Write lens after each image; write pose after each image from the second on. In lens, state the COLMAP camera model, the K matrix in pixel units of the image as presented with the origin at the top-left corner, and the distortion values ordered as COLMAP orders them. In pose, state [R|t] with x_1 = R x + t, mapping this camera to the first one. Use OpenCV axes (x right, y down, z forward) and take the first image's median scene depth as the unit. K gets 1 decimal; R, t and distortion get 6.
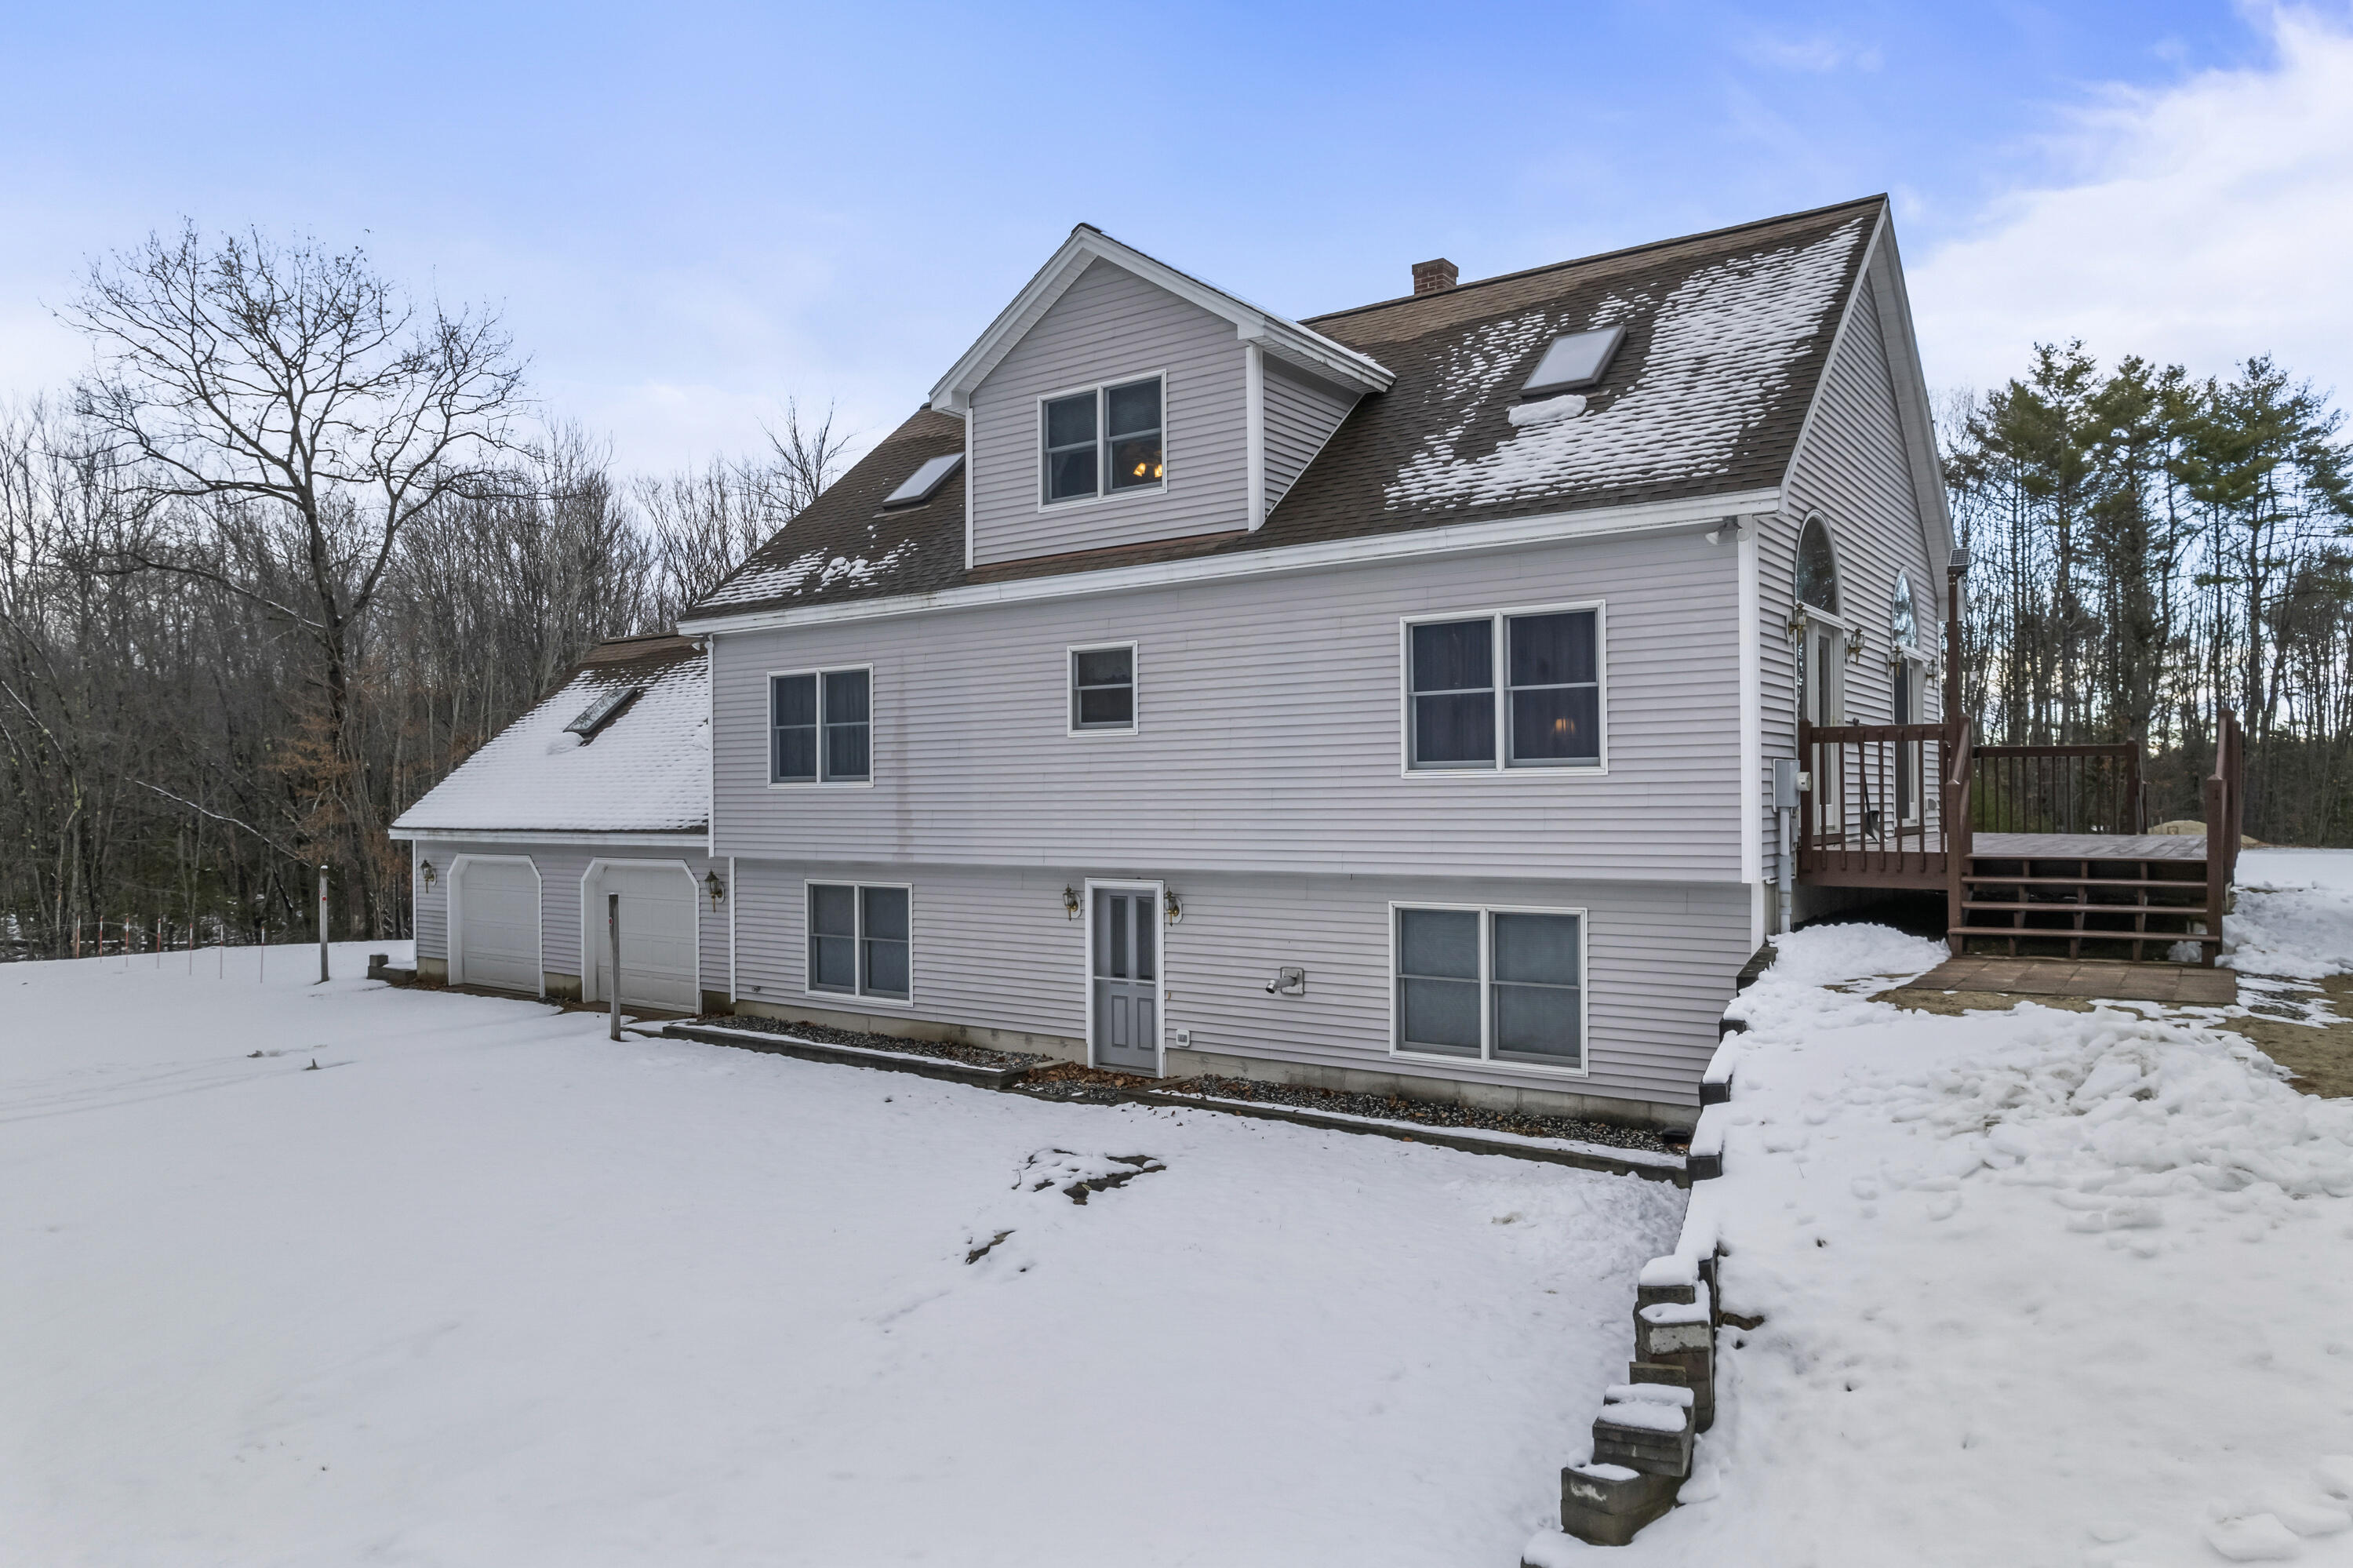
lens RADIAL K [[1519.0, 0, 1180.3], [0, 1519.0, 783.5], [0, 0, 1]] dist [-0.070481, 0.056408]
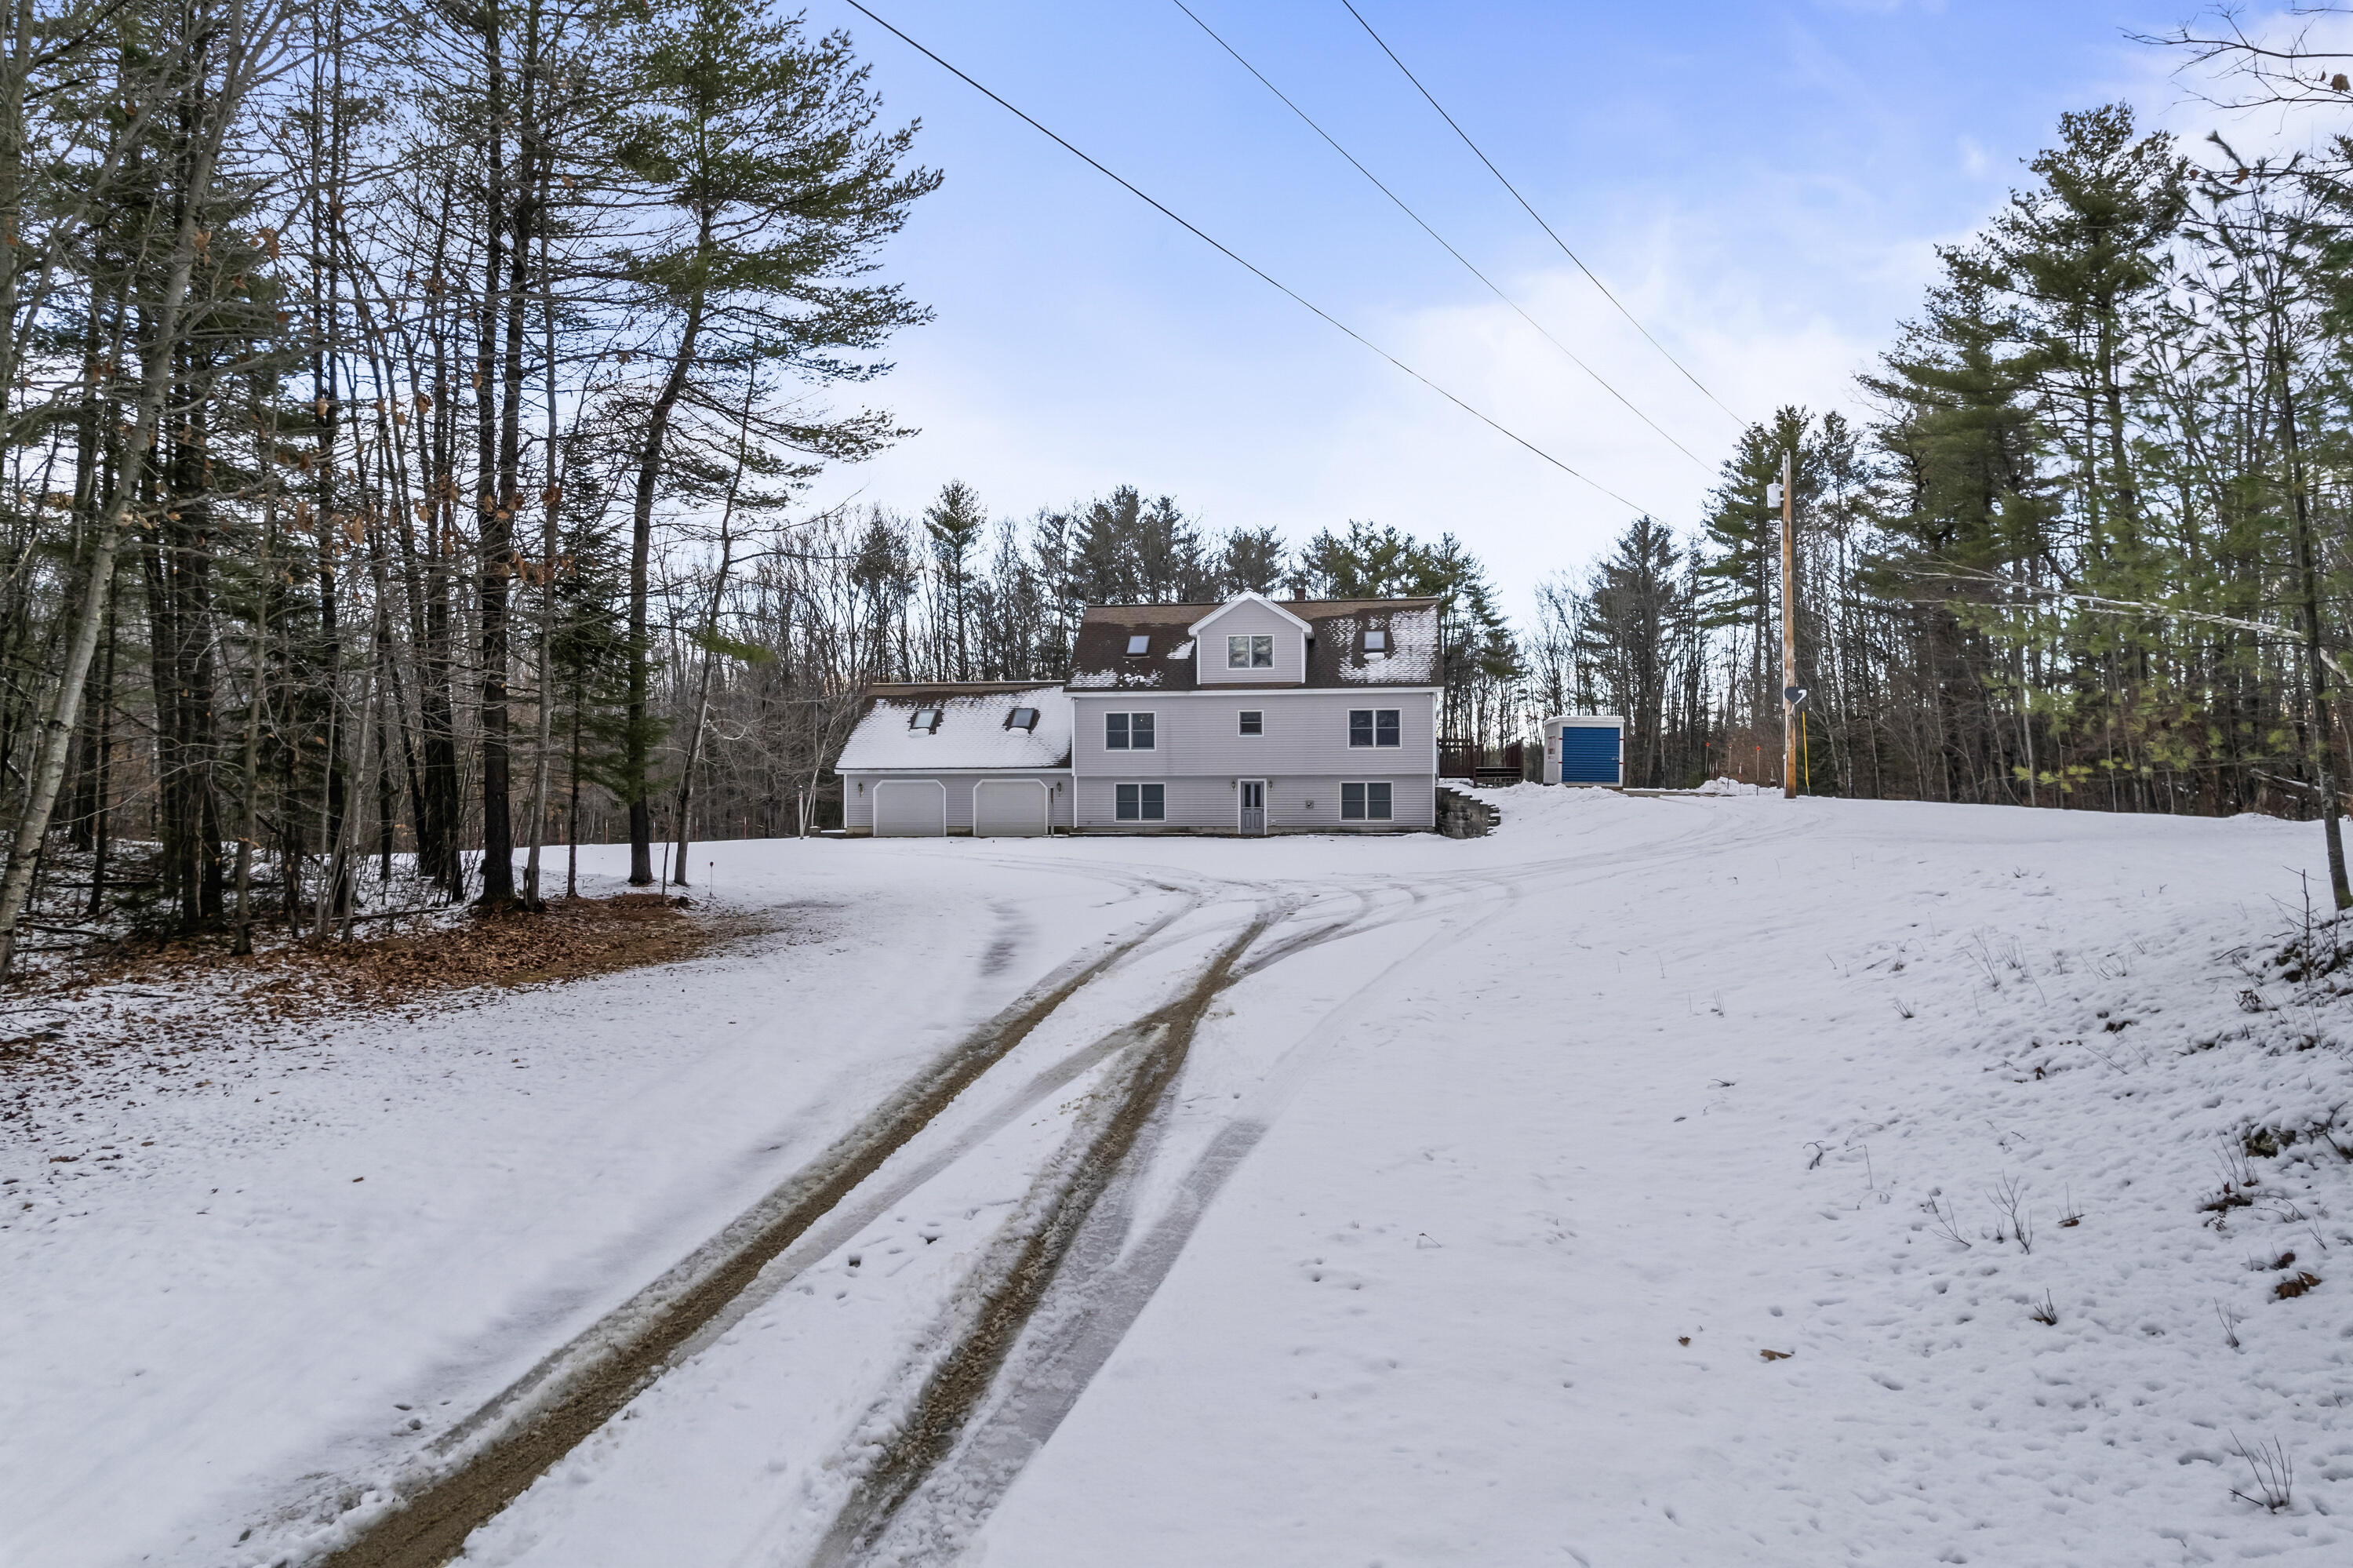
lens RADIAL K [[1519.0, 0, 1180.3], [0, 1519.0, 783.5], [0, 0, 1]] dist [-0.070481, 0.056408]
pose [[0.881329, 0.007175, 0.472450, -1.836452], [-0.007492, 0.999971, -0.001210, 0.081300], [-0.472445, -0.002473, 0.881357, -1.990756]]
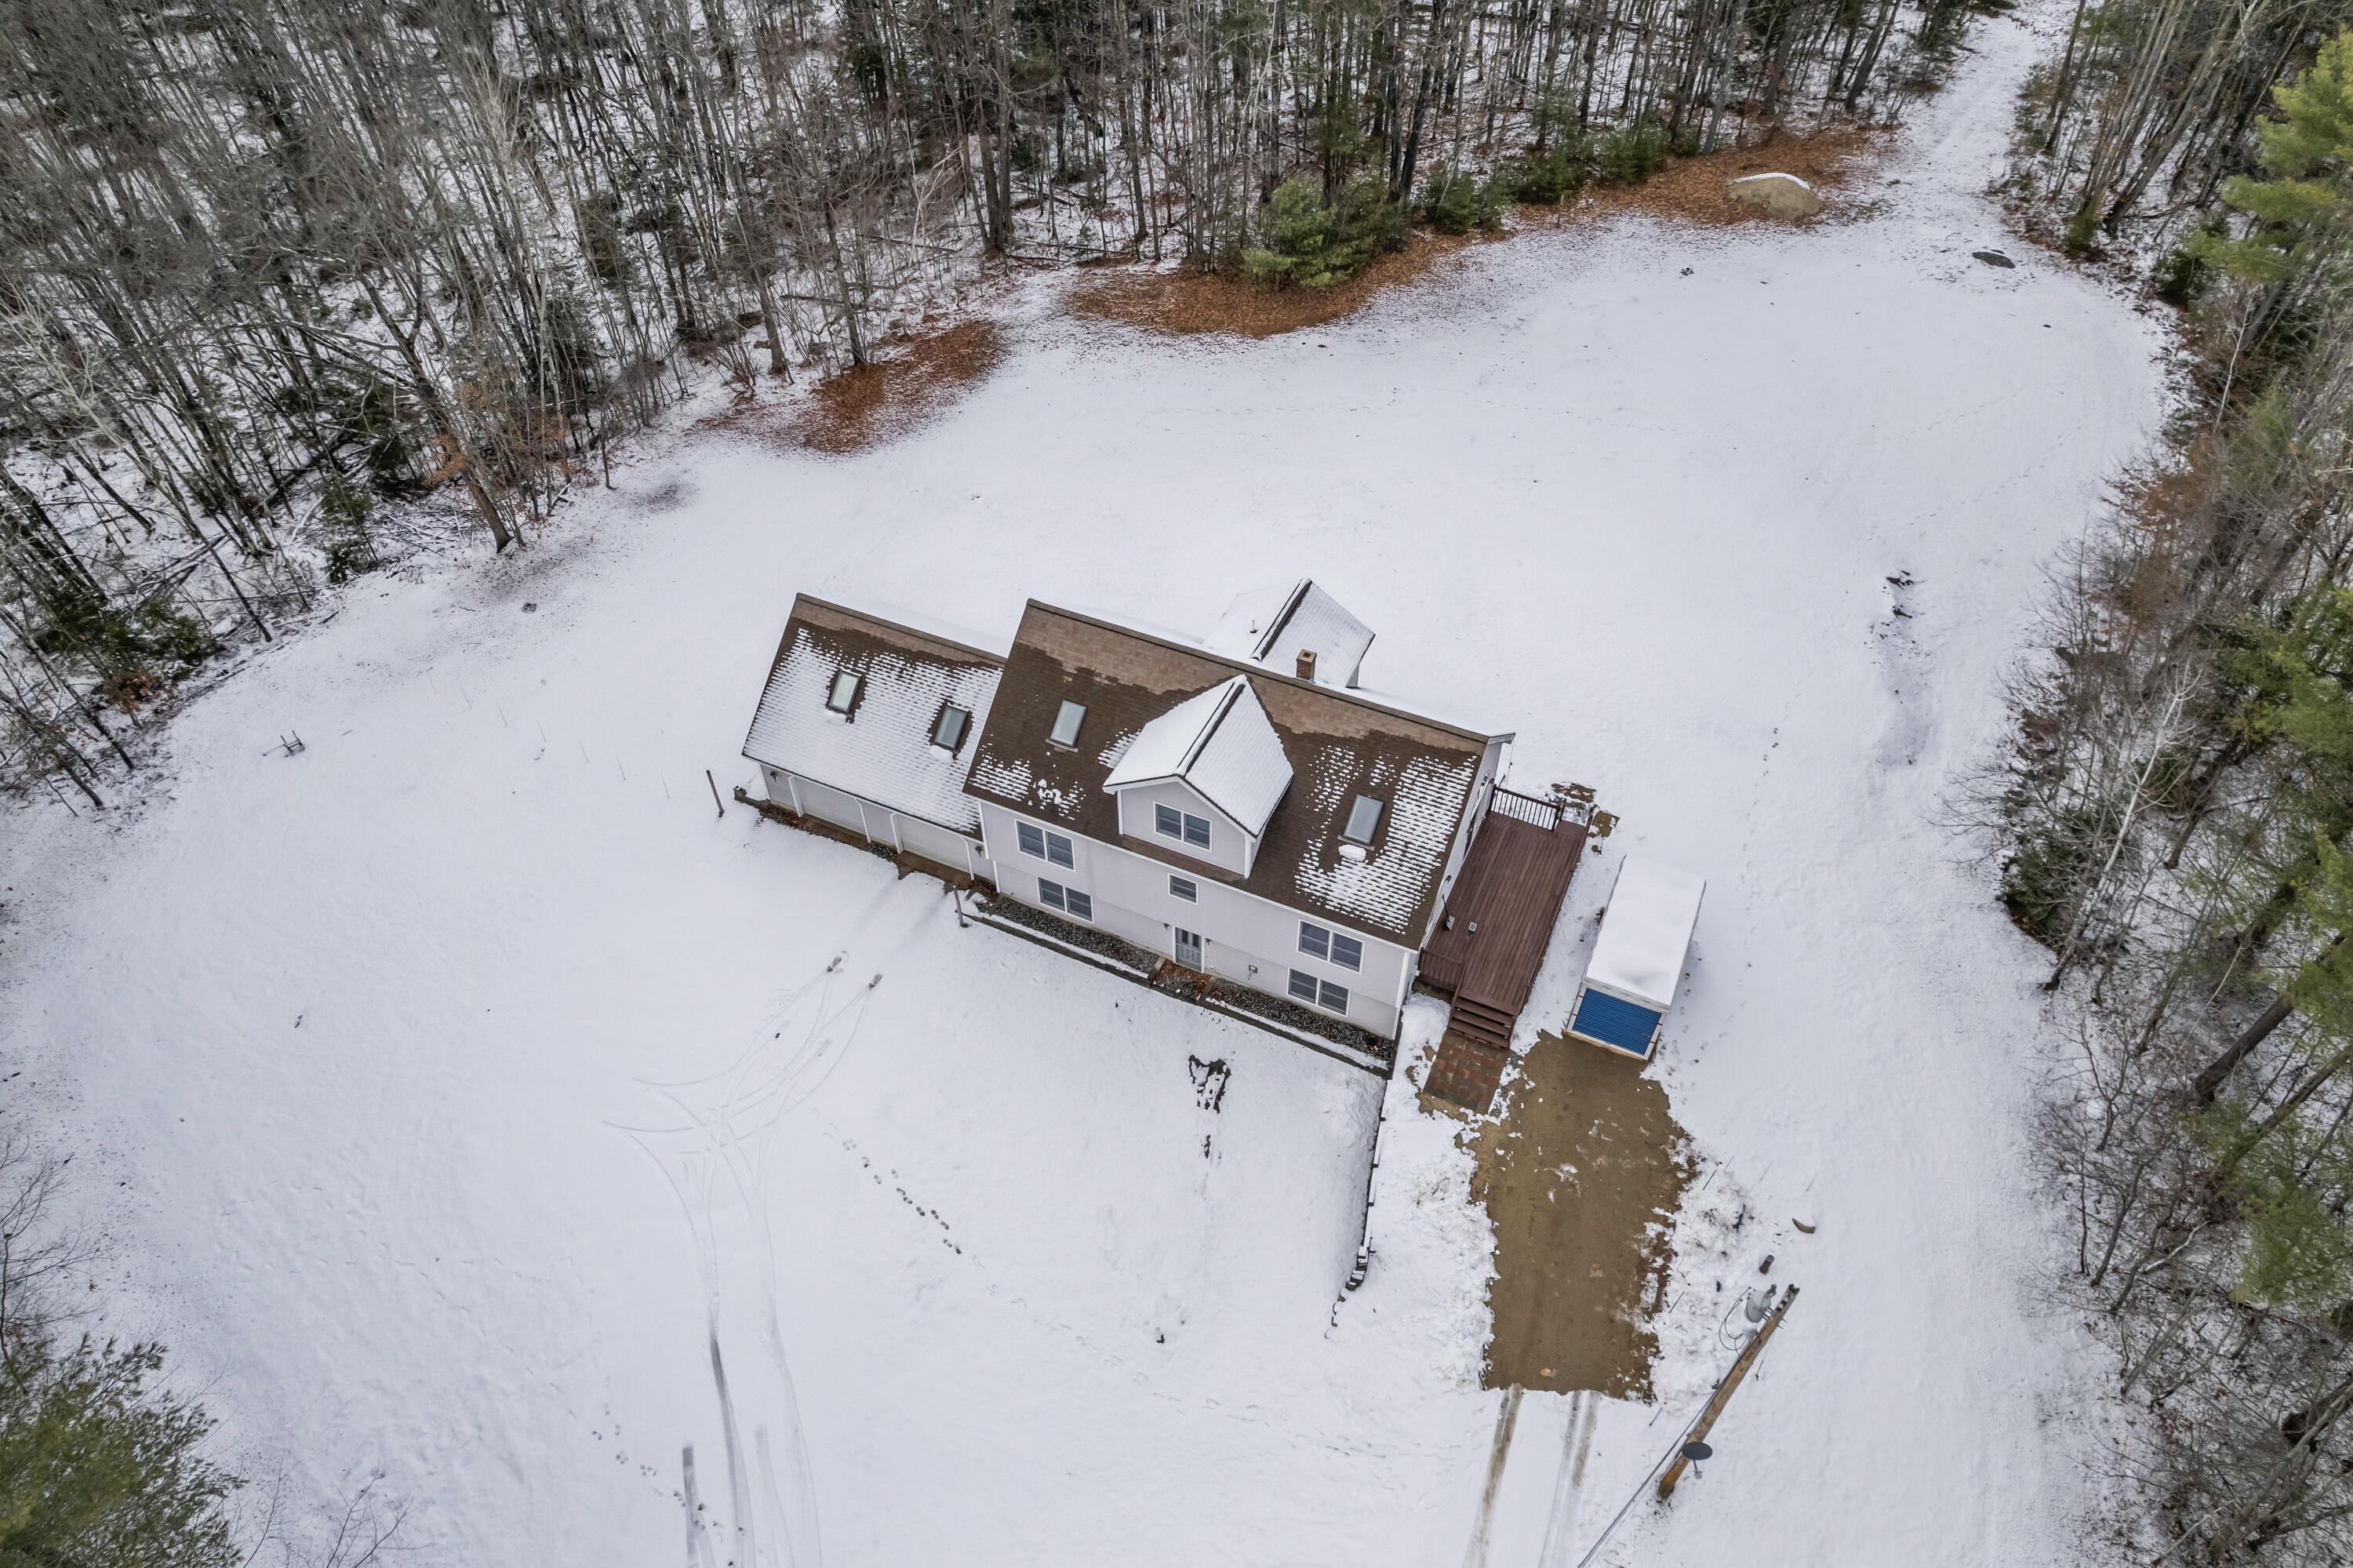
lens RADIAL K [[1519.0, 0, 1180.3], [0, 1519.0, 783.5], [0, 0, 1]] dist [-0.070481, 0.056408]
pose [[0.981550, -0.135537, 0.134871, -0.395033], [-0.004454, 0.688963, 0.724783, -2.151253], [-0.191156, -0.712011, 0.675647, -0.692747]]
